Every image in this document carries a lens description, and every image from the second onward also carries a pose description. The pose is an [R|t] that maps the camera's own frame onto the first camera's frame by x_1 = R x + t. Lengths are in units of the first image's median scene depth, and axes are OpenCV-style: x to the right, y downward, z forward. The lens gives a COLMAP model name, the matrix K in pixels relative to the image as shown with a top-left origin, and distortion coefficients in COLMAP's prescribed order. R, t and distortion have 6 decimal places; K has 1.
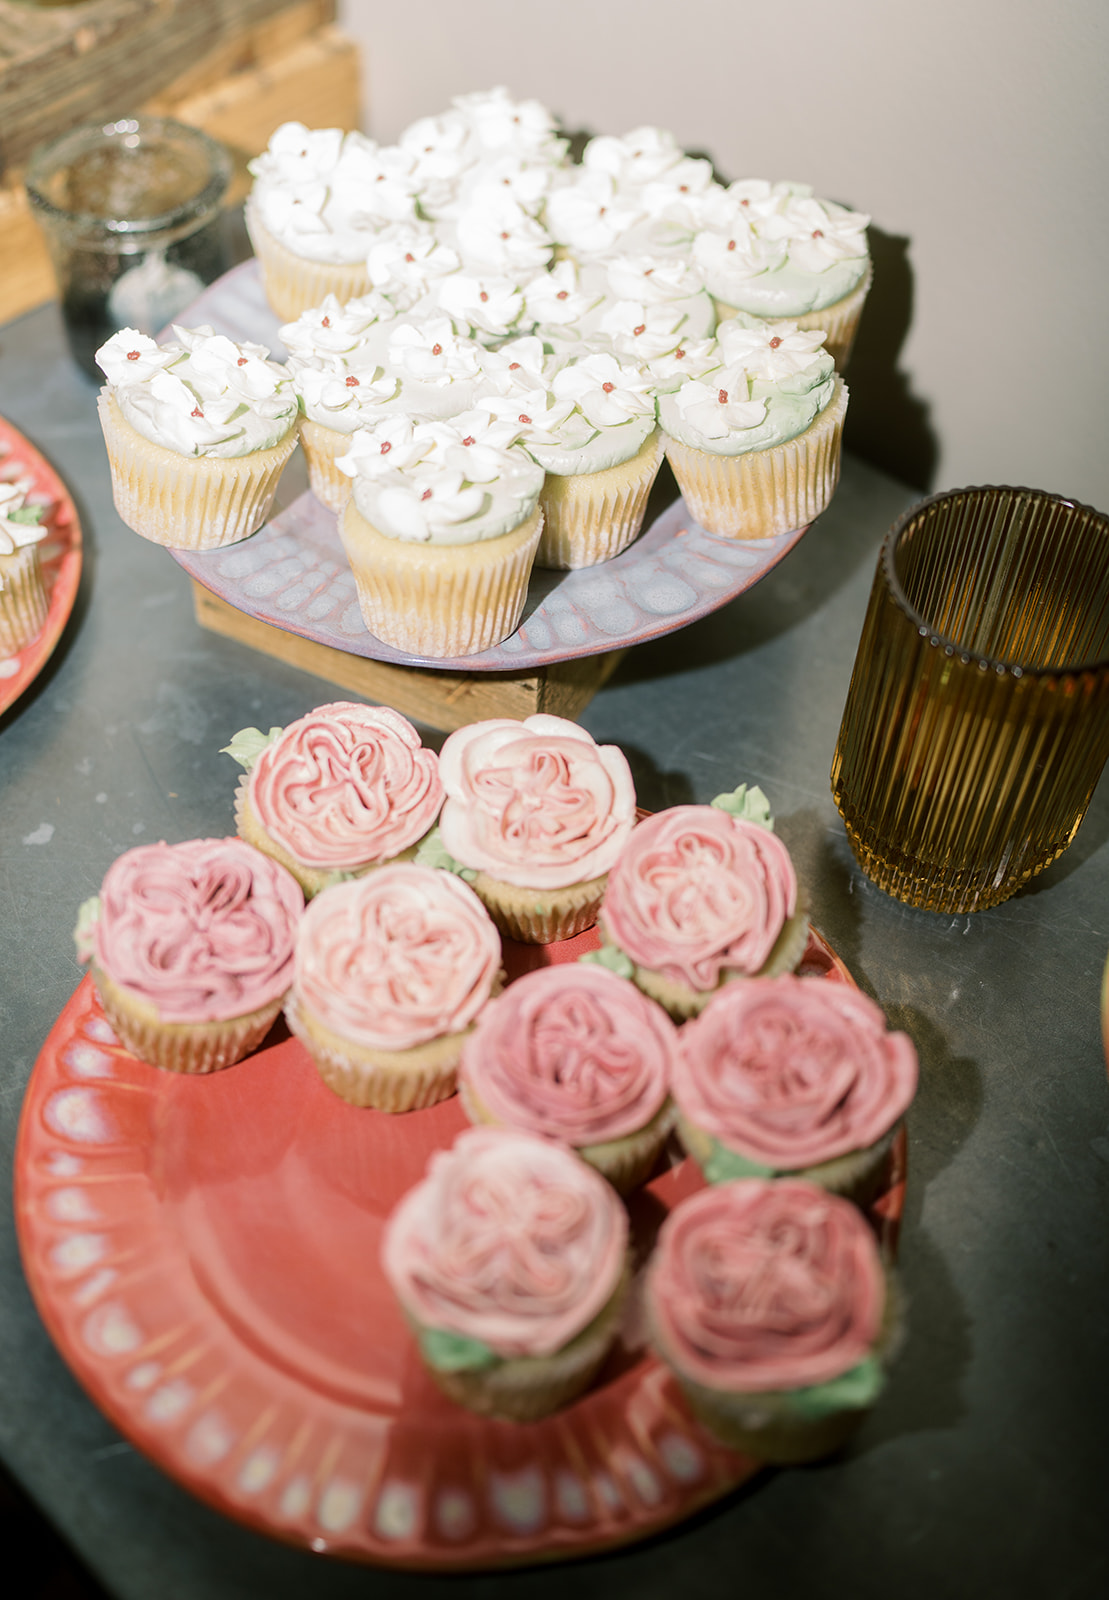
lens RADIAL K [[1648.5, 0, 554.5], [0, 1648.5, 800.0], [0, 0, 1]] dist [-0.000048, 0.001689]
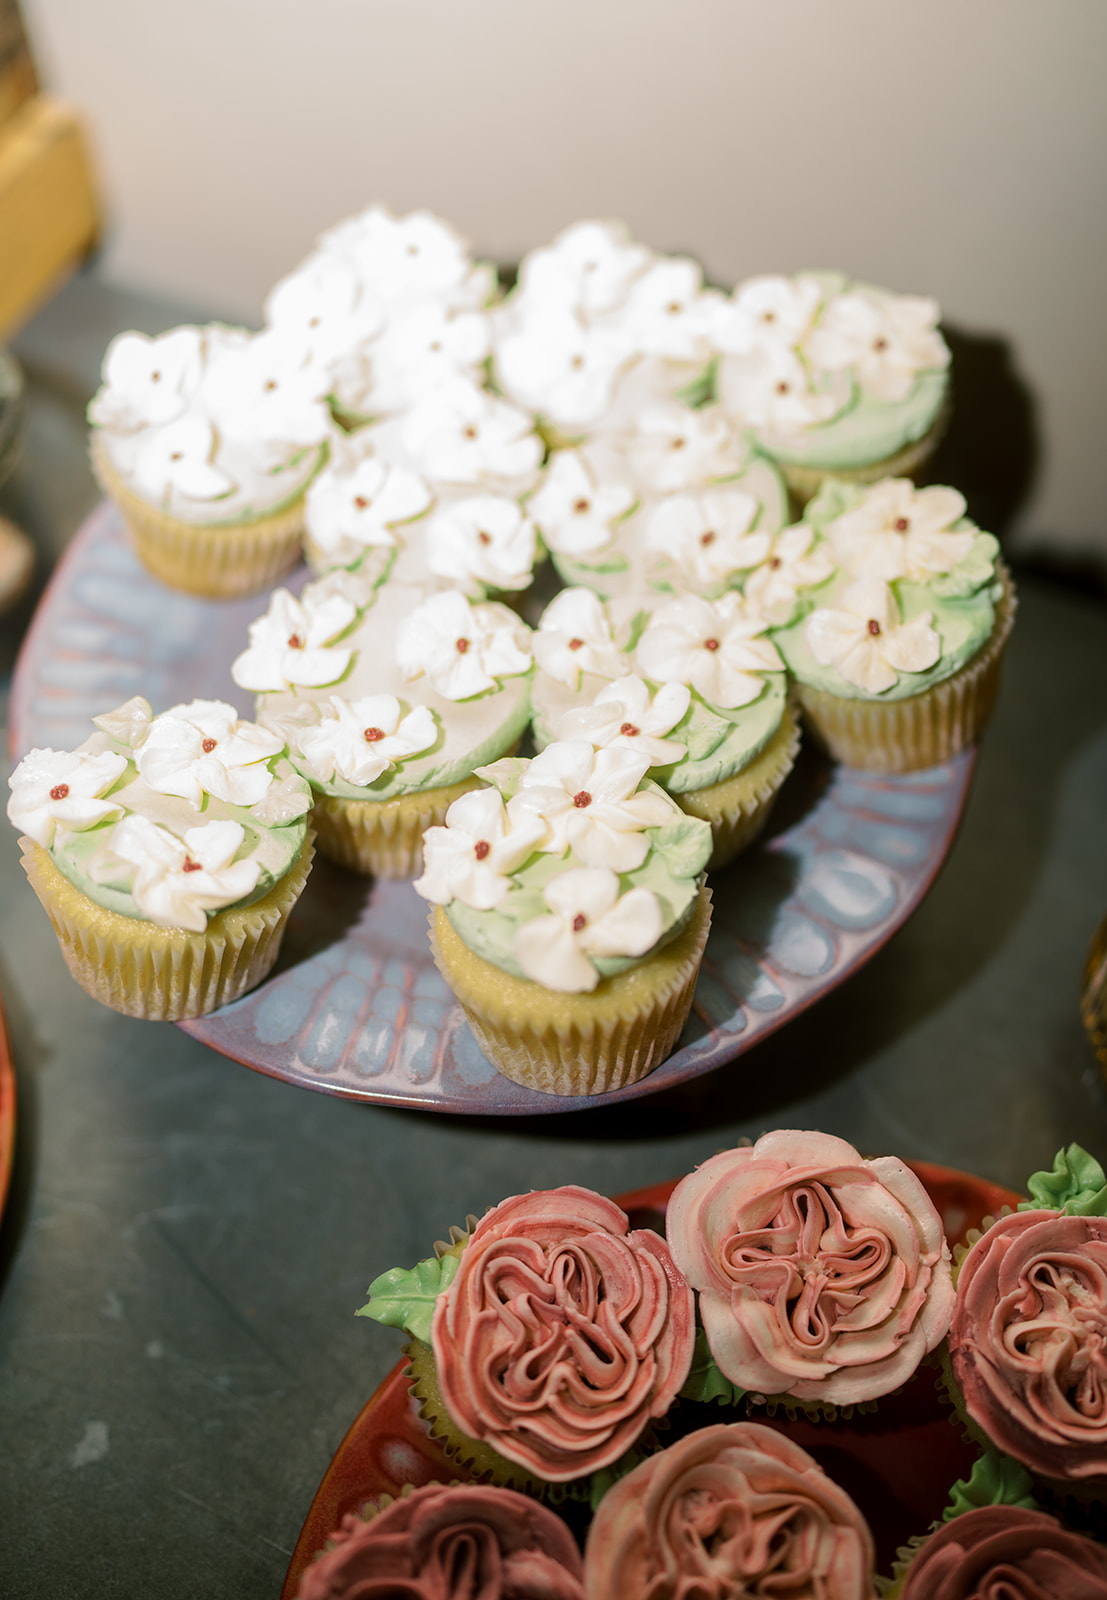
lens RADIAL K [[1641.7, 0, 555.8], [0, 1641.7, 709.9], [0, 0, 1]] dist [-0.001516, 0.118354]
pose [[0.948660, -0.270489, 0.163951, -0.163818], [0.257516, 0.961473, 0.096204, -0.316263], [-0.183656, -0.049045, 0.981766, 0.299427]]
